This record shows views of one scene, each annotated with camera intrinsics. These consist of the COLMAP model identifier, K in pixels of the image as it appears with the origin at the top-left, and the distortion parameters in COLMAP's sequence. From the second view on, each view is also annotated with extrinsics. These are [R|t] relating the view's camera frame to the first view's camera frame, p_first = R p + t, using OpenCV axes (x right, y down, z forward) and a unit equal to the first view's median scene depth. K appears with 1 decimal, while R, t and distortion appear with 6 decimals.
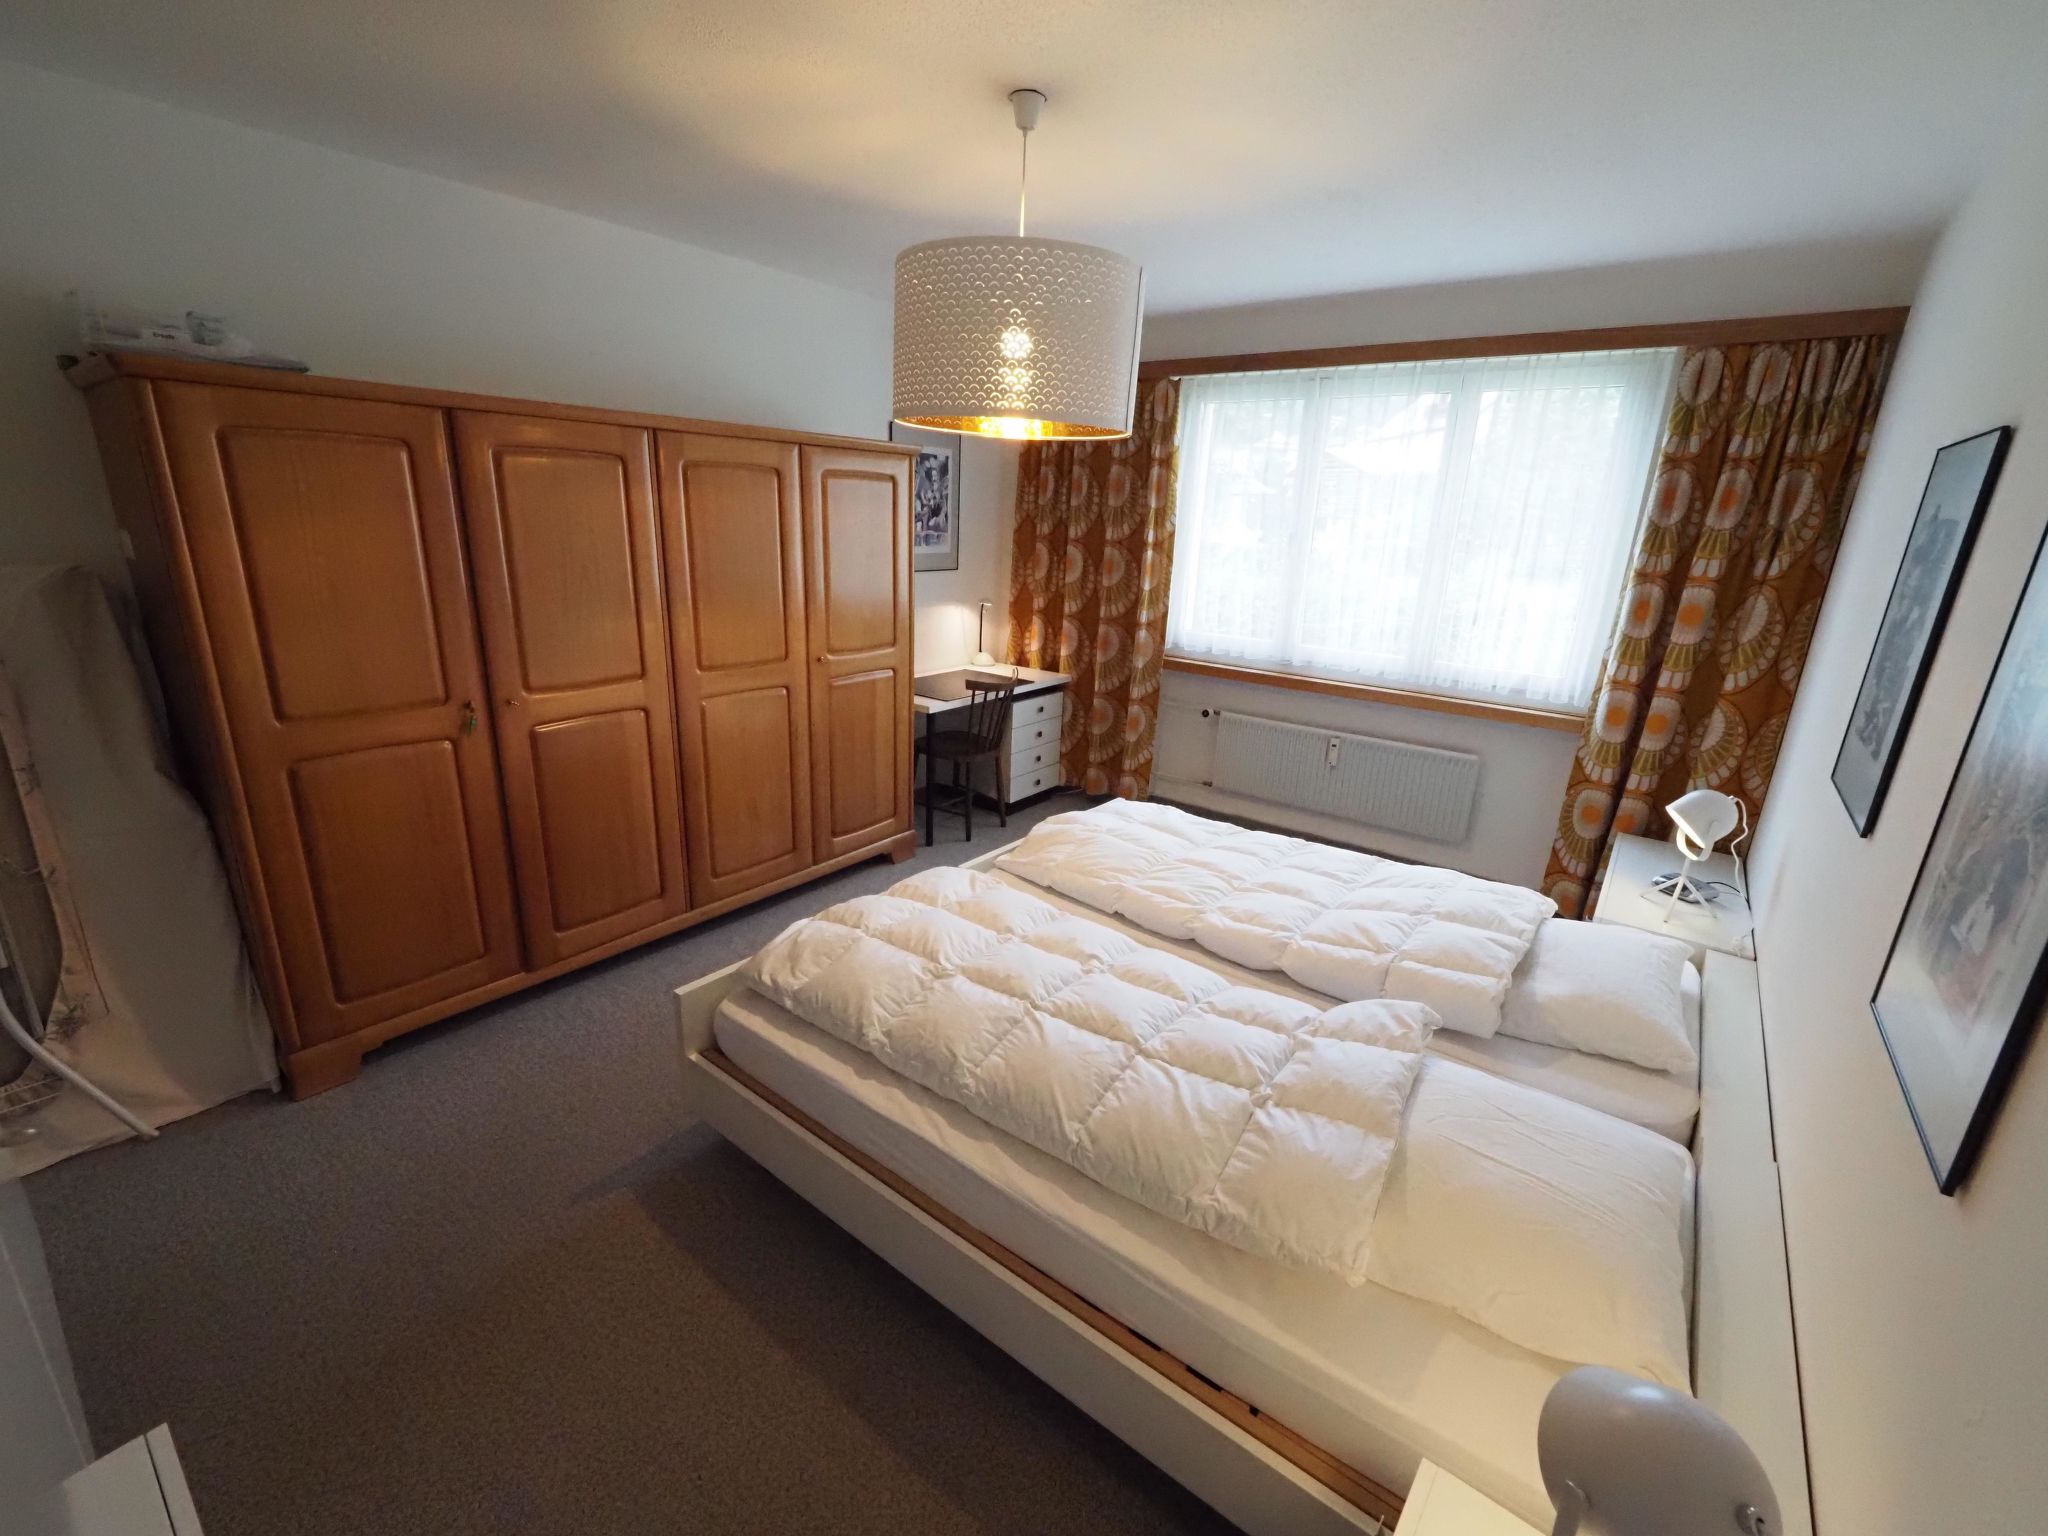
lens RADIAL K [[850.9, 0, 1024.0], [0, 850.9, 768.0], [0, 0, 1]] dist [-0.015054, -0.000053]
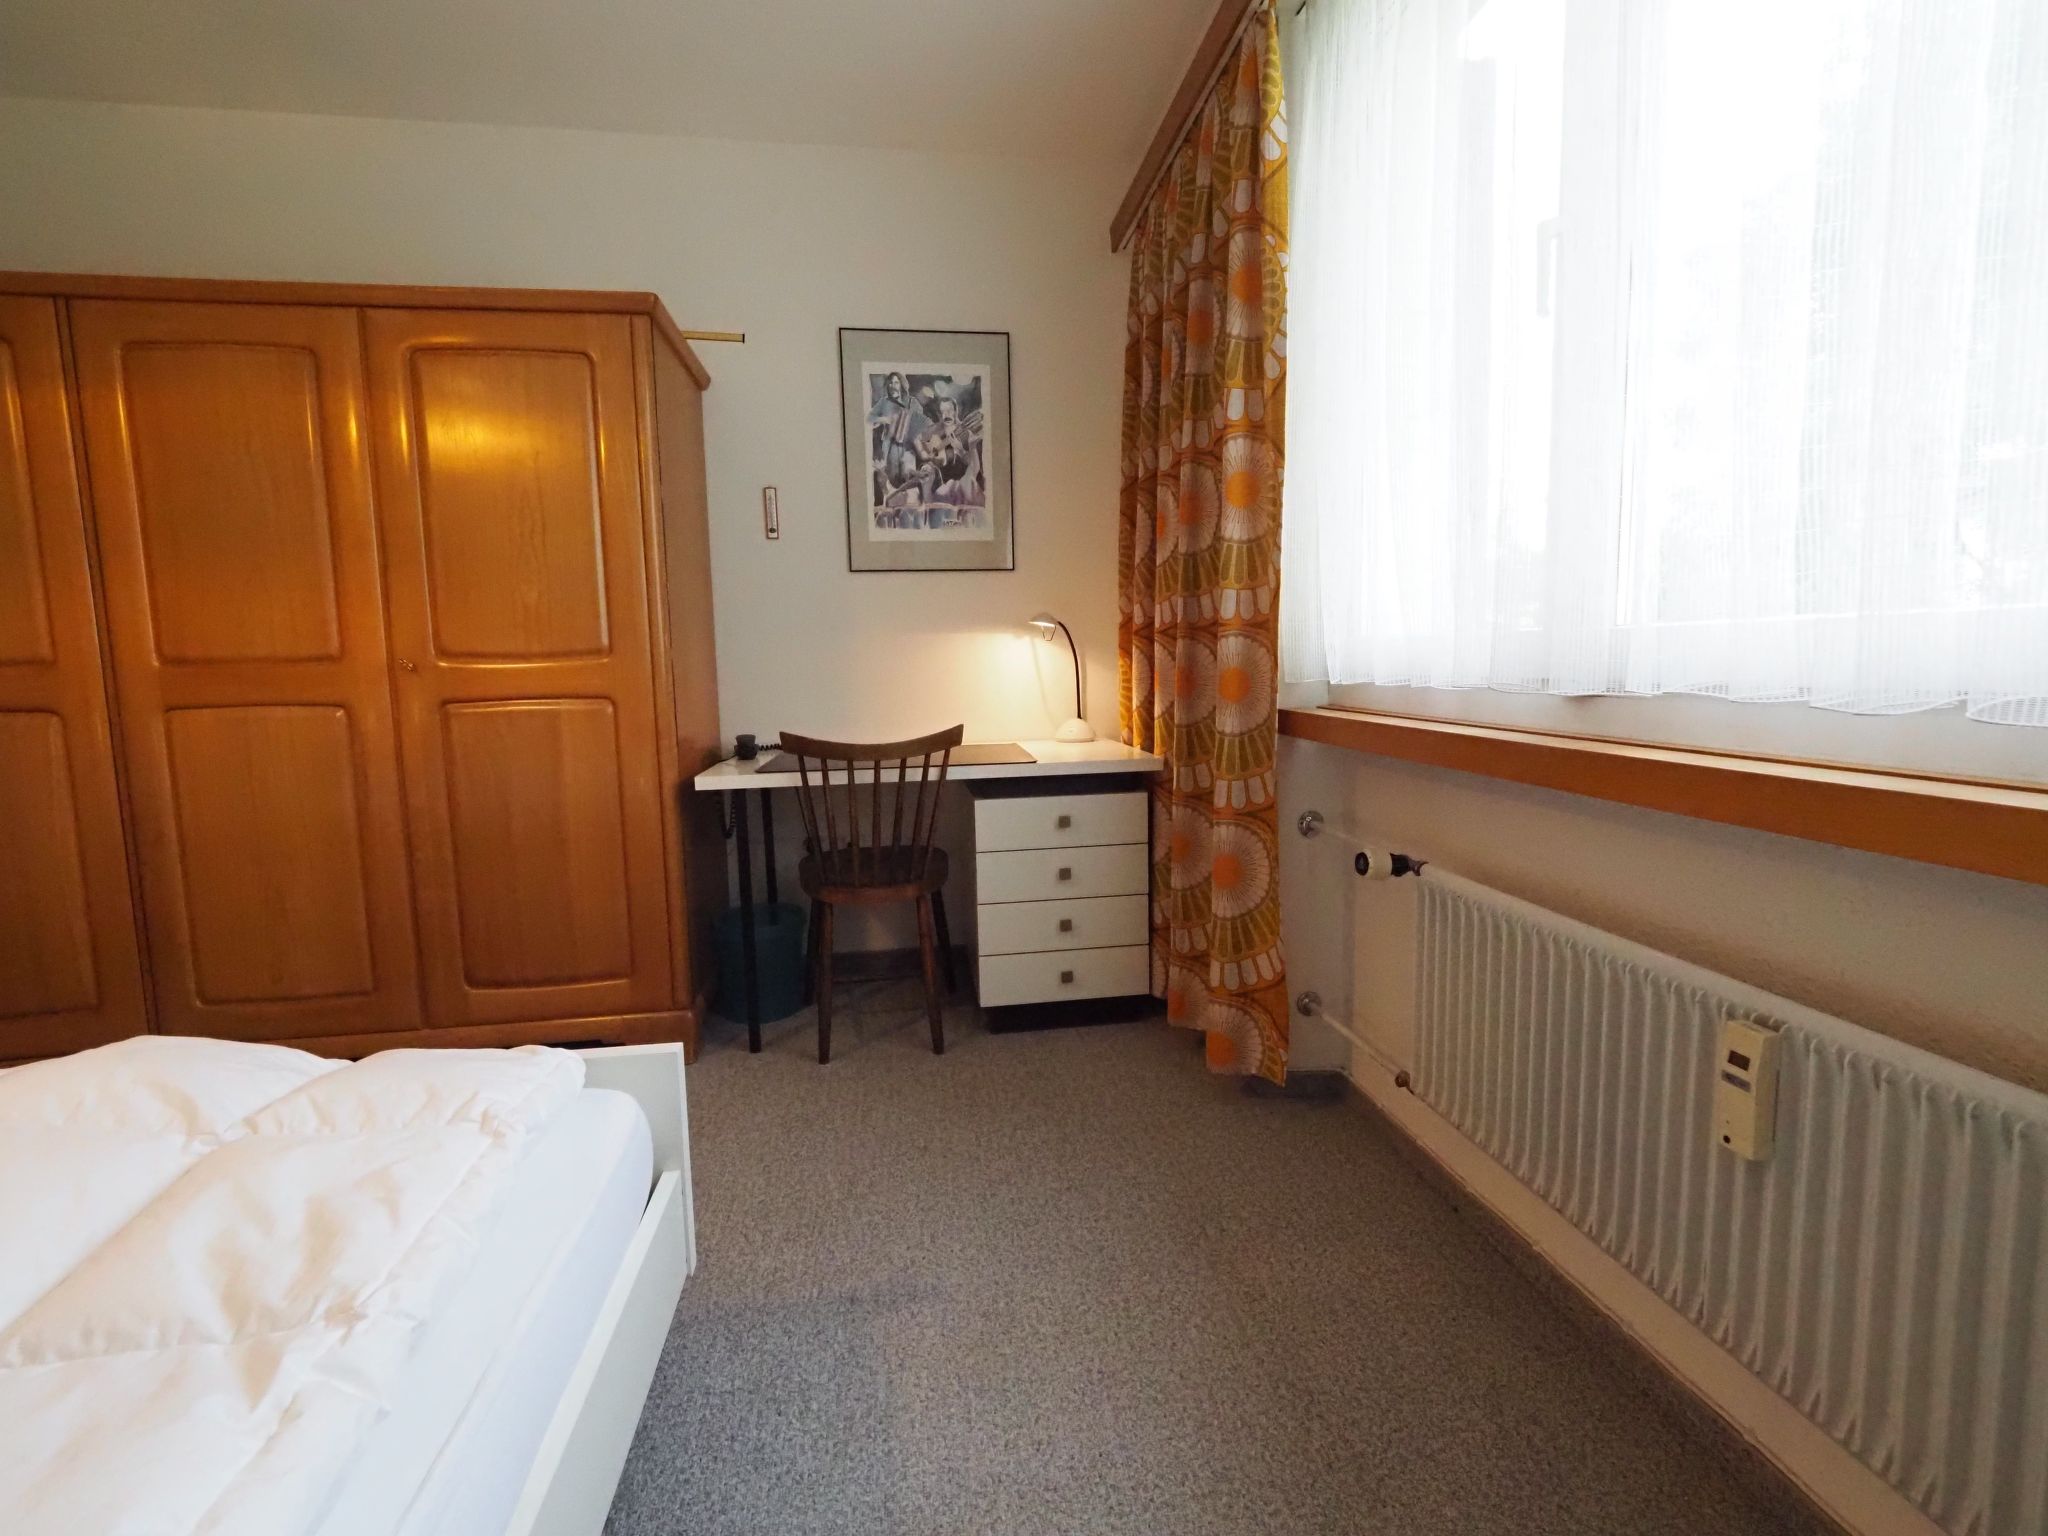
lens RADIAL K [[872.9, 0, 1022.5], [0, 872.9, 745.7], [0, 0, 1]] dist [0.001341, 0.000280]
pose [[0.716616, 0.015823, -0.697289, 0.480979], [-0.151961, 0.979268, -0.133951, -0.057788], [0.680713, 0.201952, 0.704163, 0.879207]]
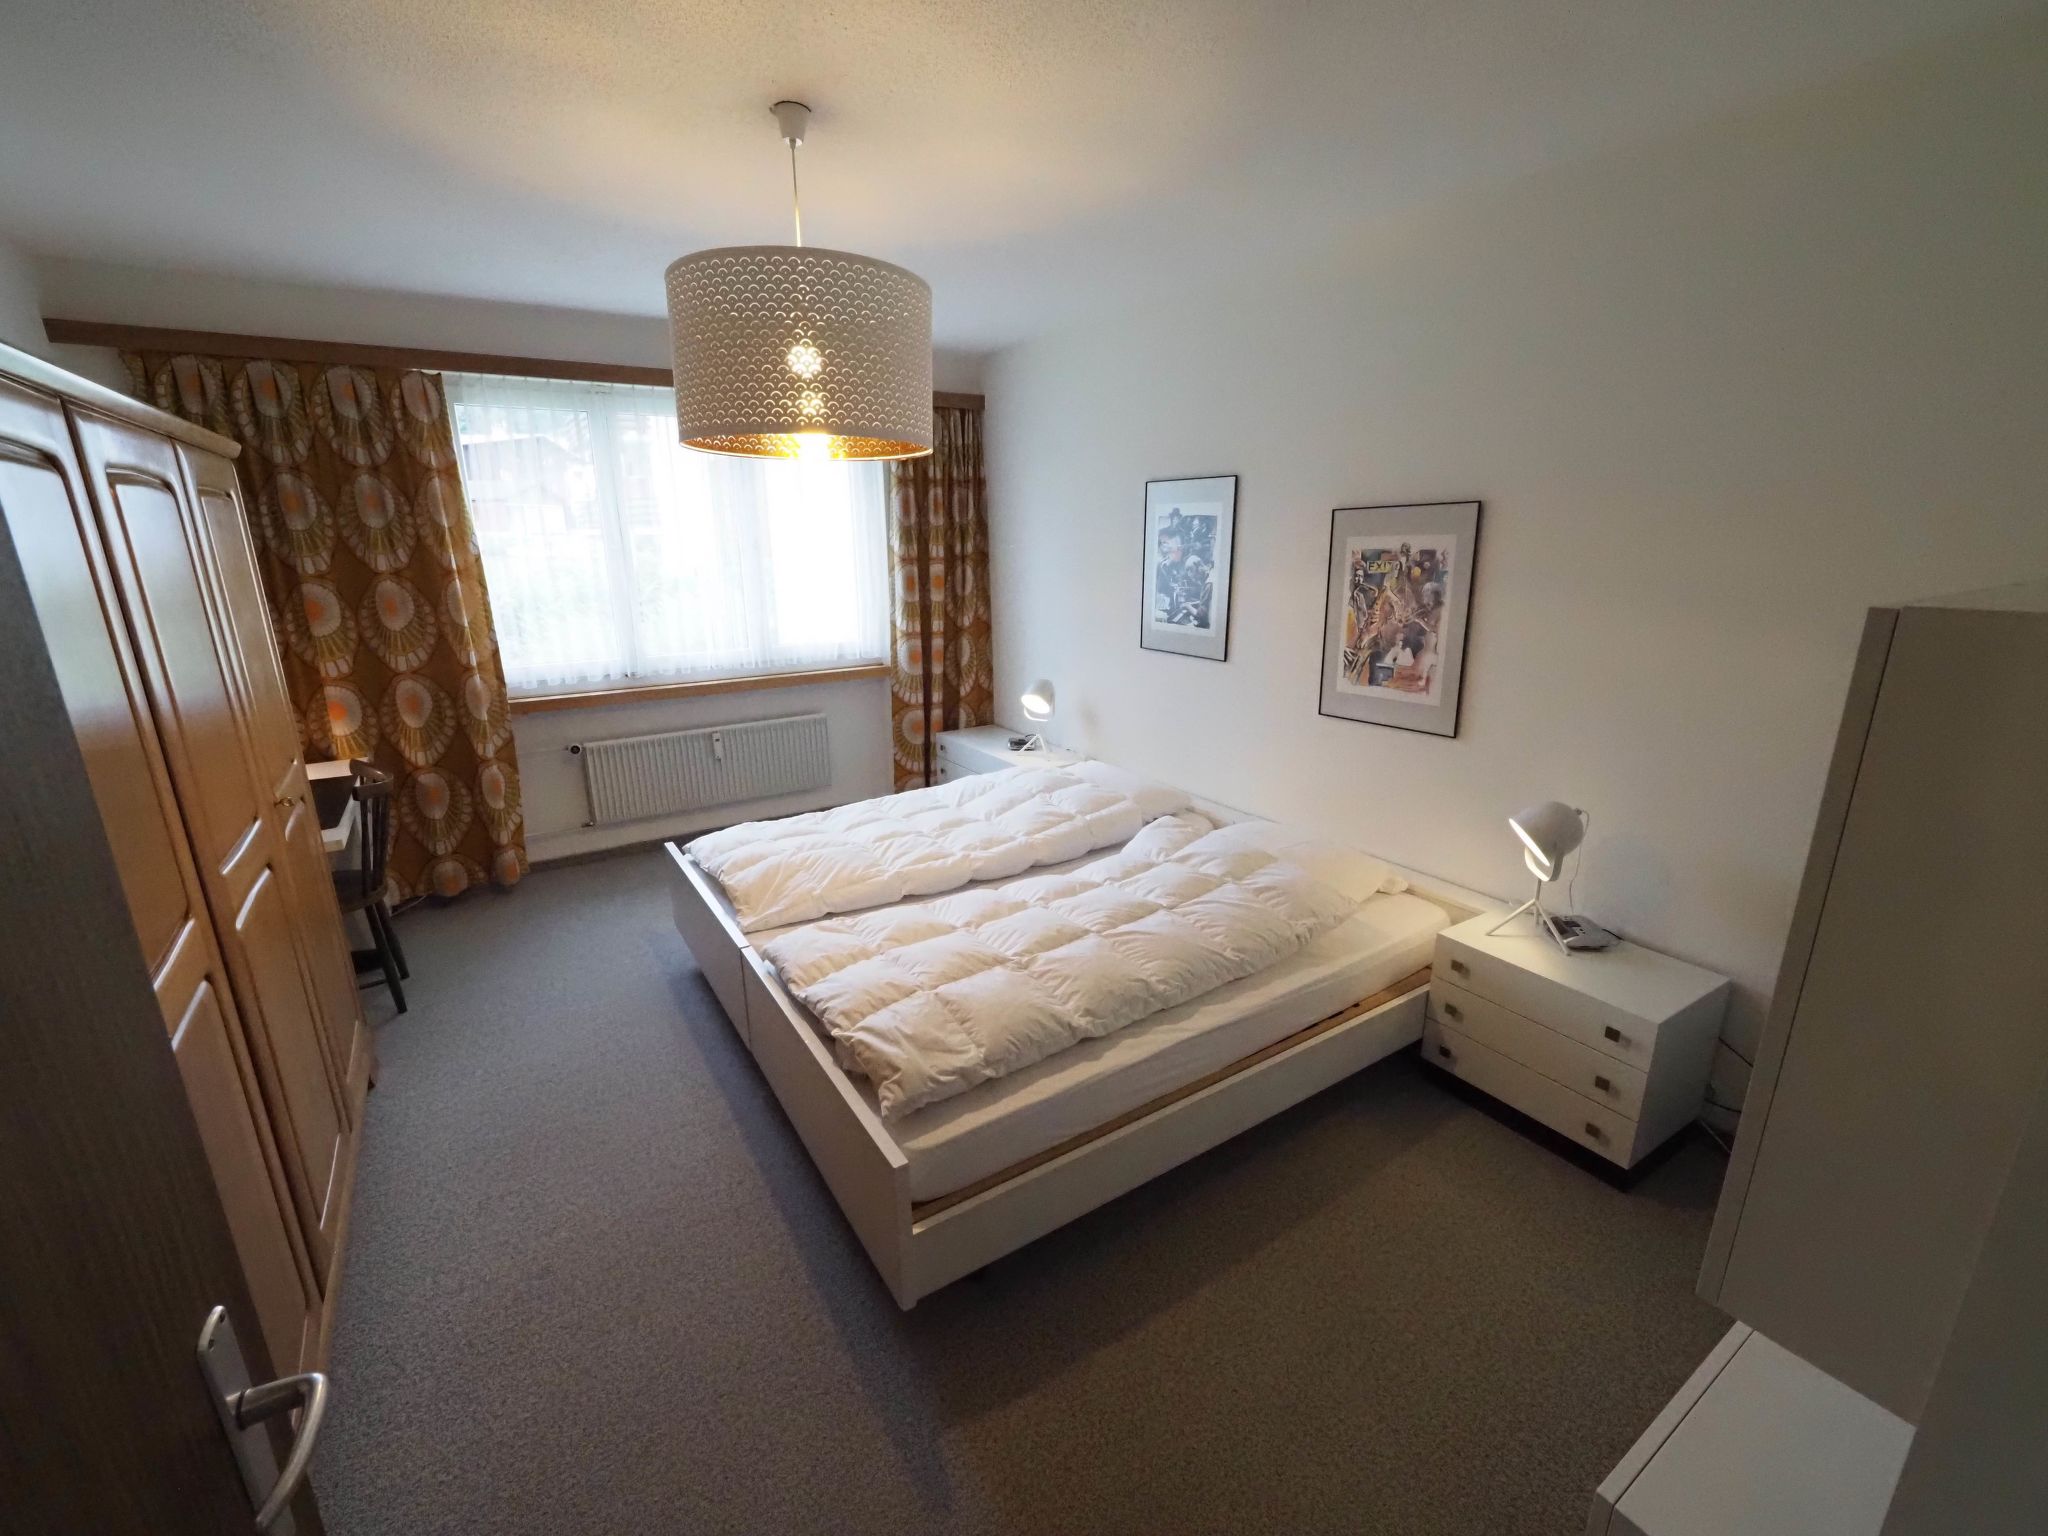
lens RADIAL K [[831.5, 0, 985.5], [0, 831.5, 758.9], [0, 0, 1]] dist [0.001895, 0.000074]
pose [[0.360742, -0.283675, 0.888478, -0.564639], [0.290940, 0.939314, 0.181777, -0.119271], [-0.886126, 0.192919, 0.421382, 0.319931]]
